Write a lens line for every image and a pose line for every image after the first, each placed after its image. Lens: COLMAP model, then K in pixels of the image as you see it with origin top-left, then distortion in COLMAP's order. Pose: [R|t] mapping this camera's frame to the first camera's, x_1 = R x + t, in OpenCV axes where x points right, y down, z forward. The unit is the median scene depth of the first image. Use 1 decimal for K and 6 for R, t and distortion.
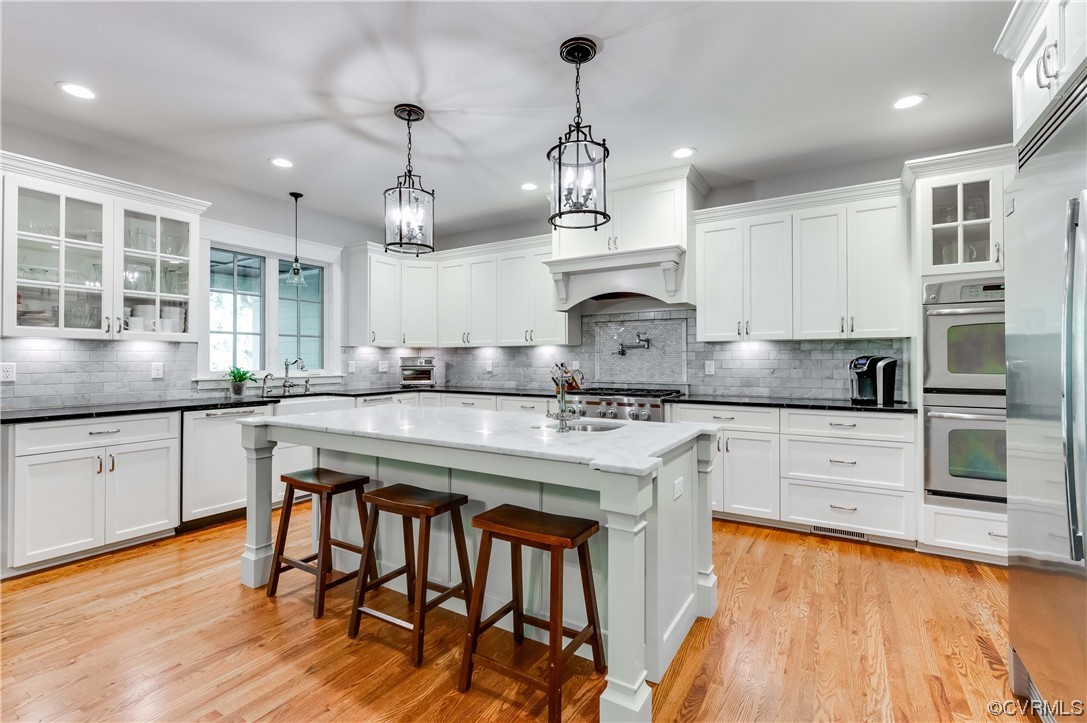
lens RADIAL K [[483.6, 0, 538.5], [0, 483.6, 355.0], [0, 0, 1]] dist [0.000503, -0.000812]
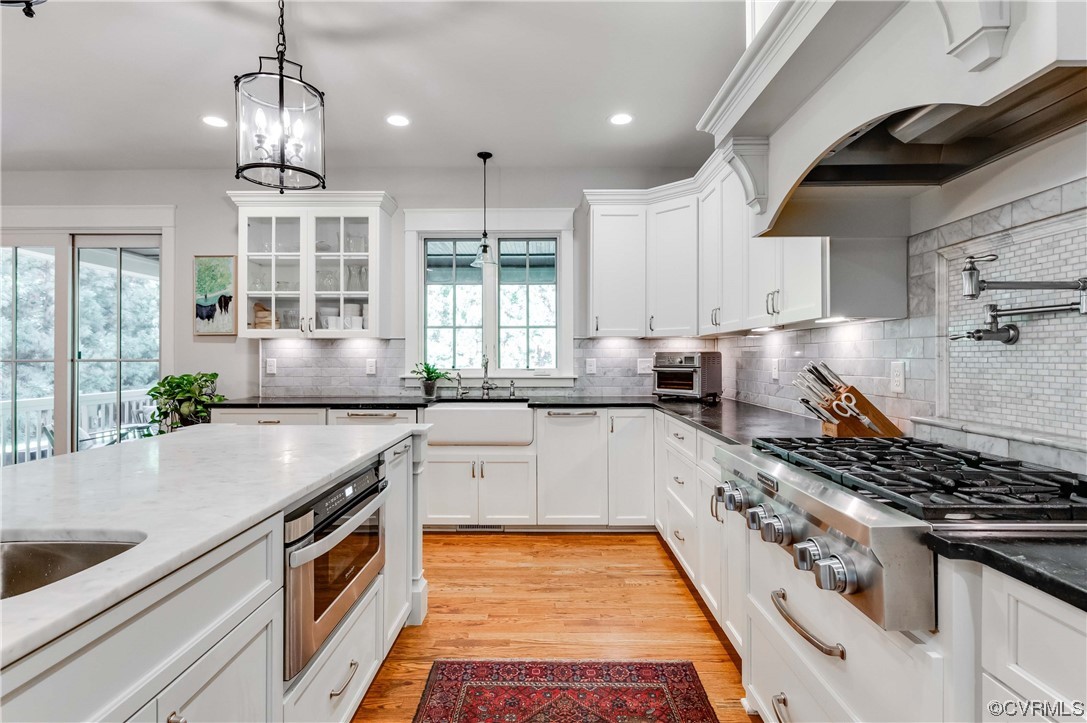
lens RADIAL K [[532.7, 0, 538.8], [0, 532.7, 352.1], [0, 0, 1]] dist [0.005342, -0.001111]
pose [[0.523497, -0.005891, -0.852007, 0.351306], [0.008396, 0.999963, -0.001755, 0.005454], [0.851986, -0.006235, 0.523527, 0.670182]]
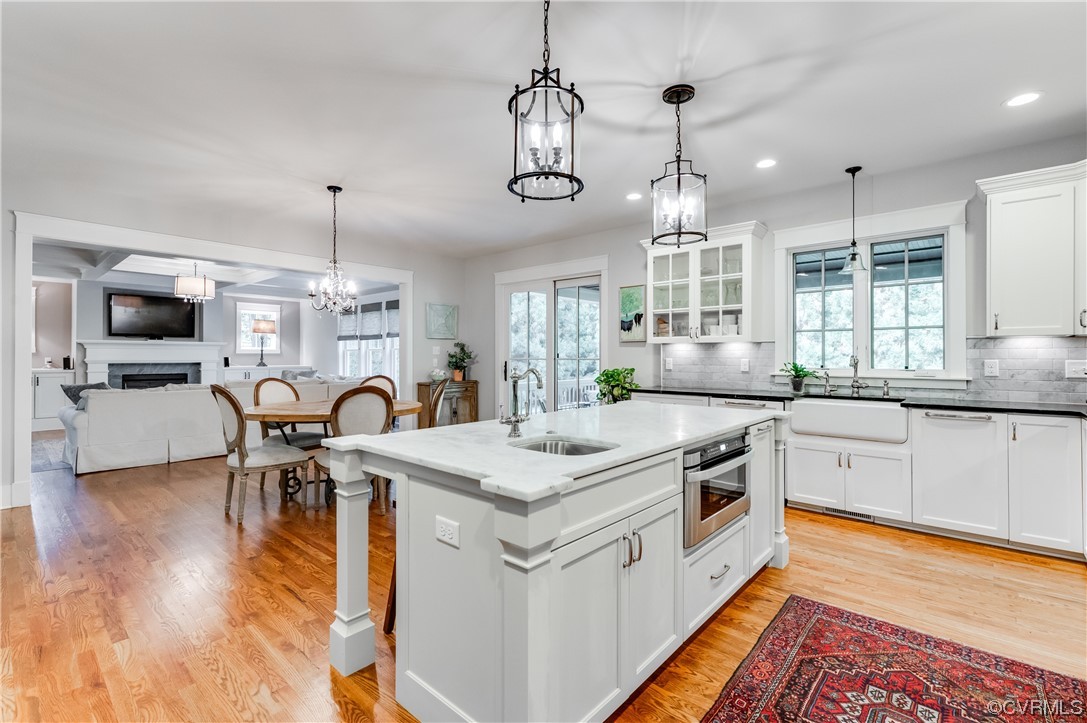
lens RADIAL K [[483.6, 0, 542.1], [0, 483.6, 354.2], [0, 0, 1]] dist [0.000503, -0.000812]
pose [[-0.161463, -0.003478, -0.986873, 0.509269], [0.008835, 0.999949, -0.004969, 0.004437], [0.986839, -0.009522, -0.161424, 0.645160]]
